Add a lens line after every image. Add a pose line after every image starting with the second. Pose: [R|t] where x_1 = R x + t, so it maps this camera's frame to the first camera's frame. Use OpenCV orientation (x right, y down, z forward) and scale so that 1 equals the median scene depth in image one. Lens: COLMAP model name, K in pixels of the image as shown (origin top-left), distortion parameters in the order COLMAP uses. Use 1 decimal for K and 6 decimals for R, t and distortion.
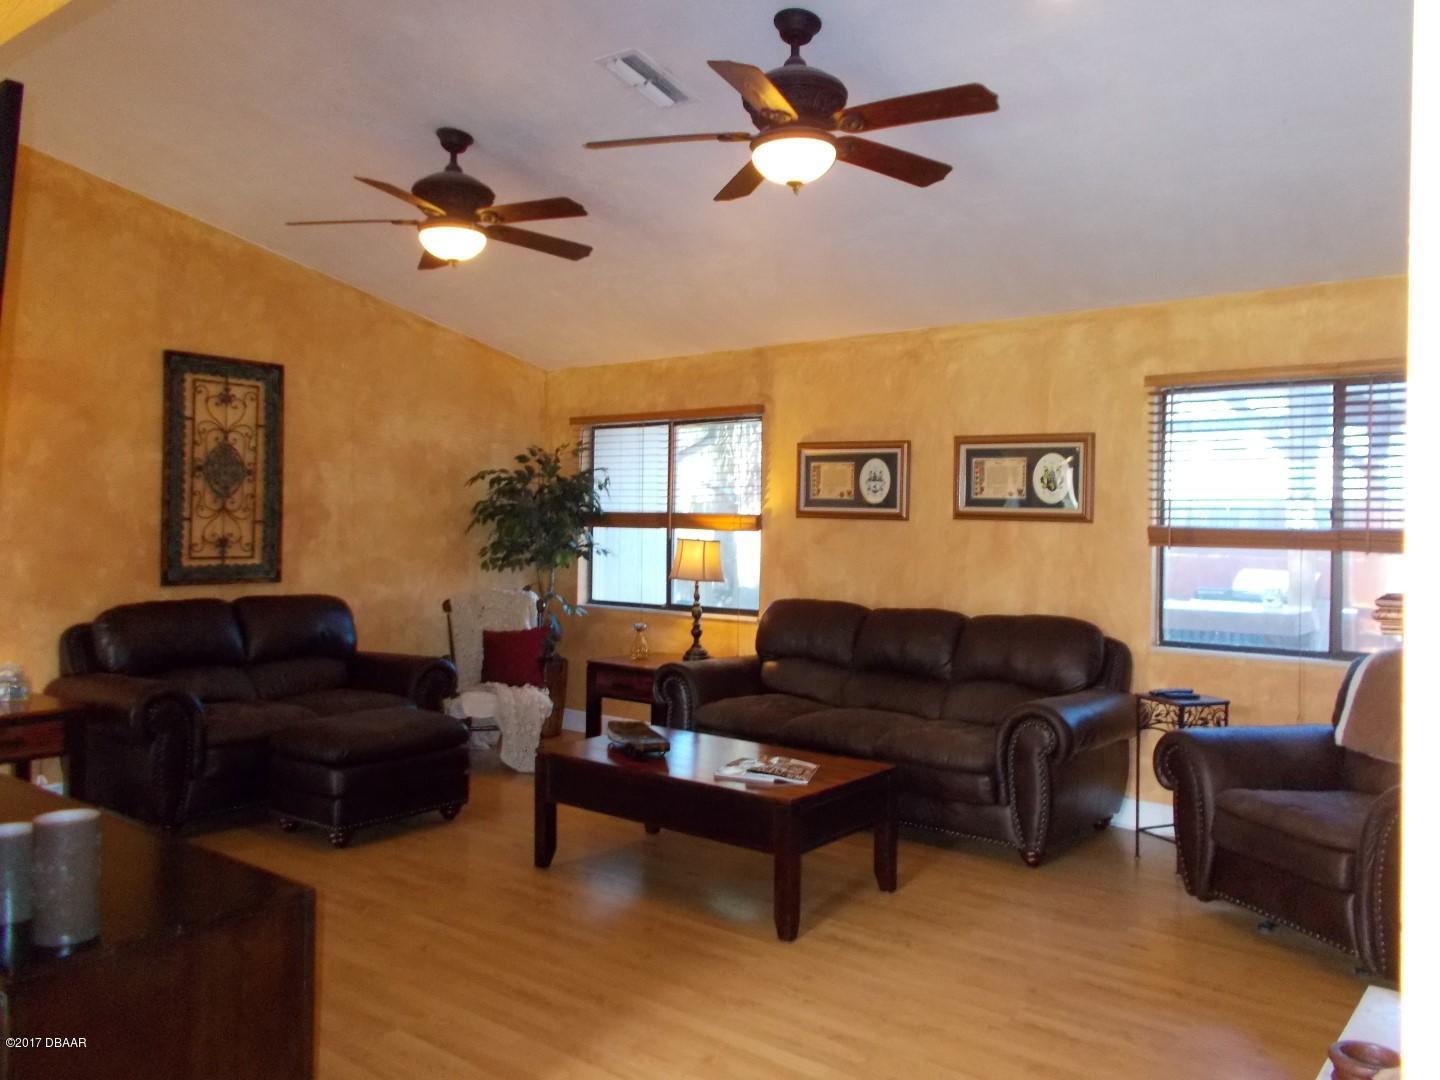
lens RADIAL K [[1133.9, 0, 720.6], [0, 1133.9, 527.5], [0, 0, 1]] dist [0.026732, -0.032103]
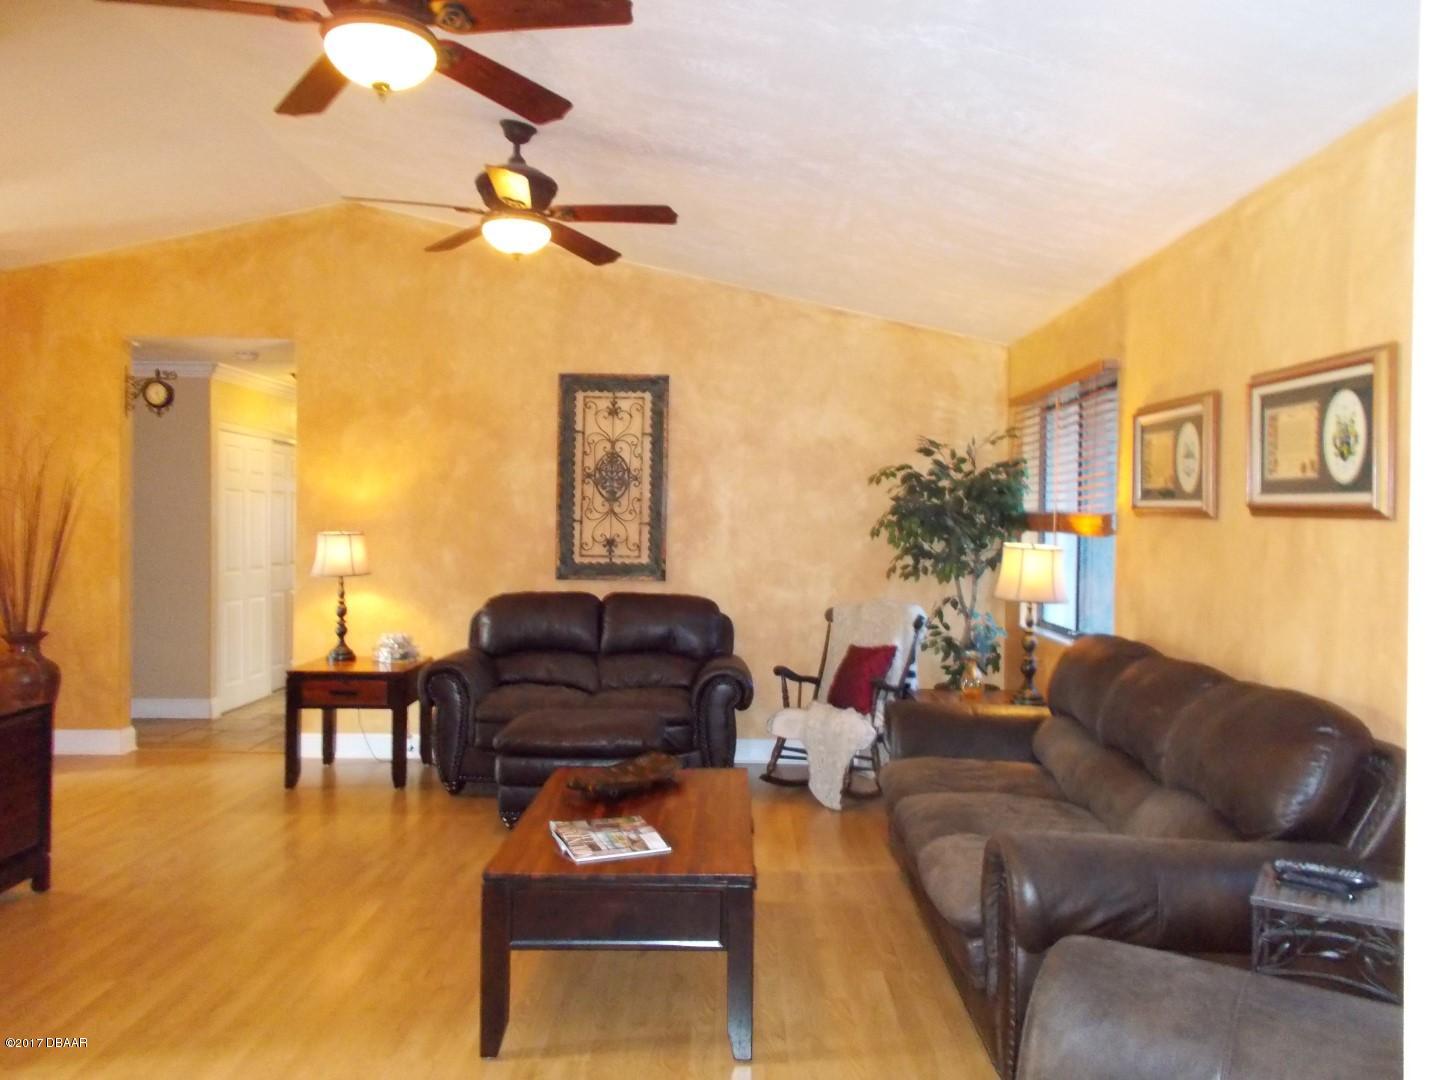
lens RADIAL K [[1124.9, 0, 708.6], [0, 1124.9, 526.2], [0, 0, 1]] dist [0.009911, -0.002264]
pose [[0.615082, -0.000105, -0.788463, 0.478172], [-0.008535, 0.999941, -0.006791, 0.004203], [0.788417, 0.010907, 0.615045, 0.405397]]
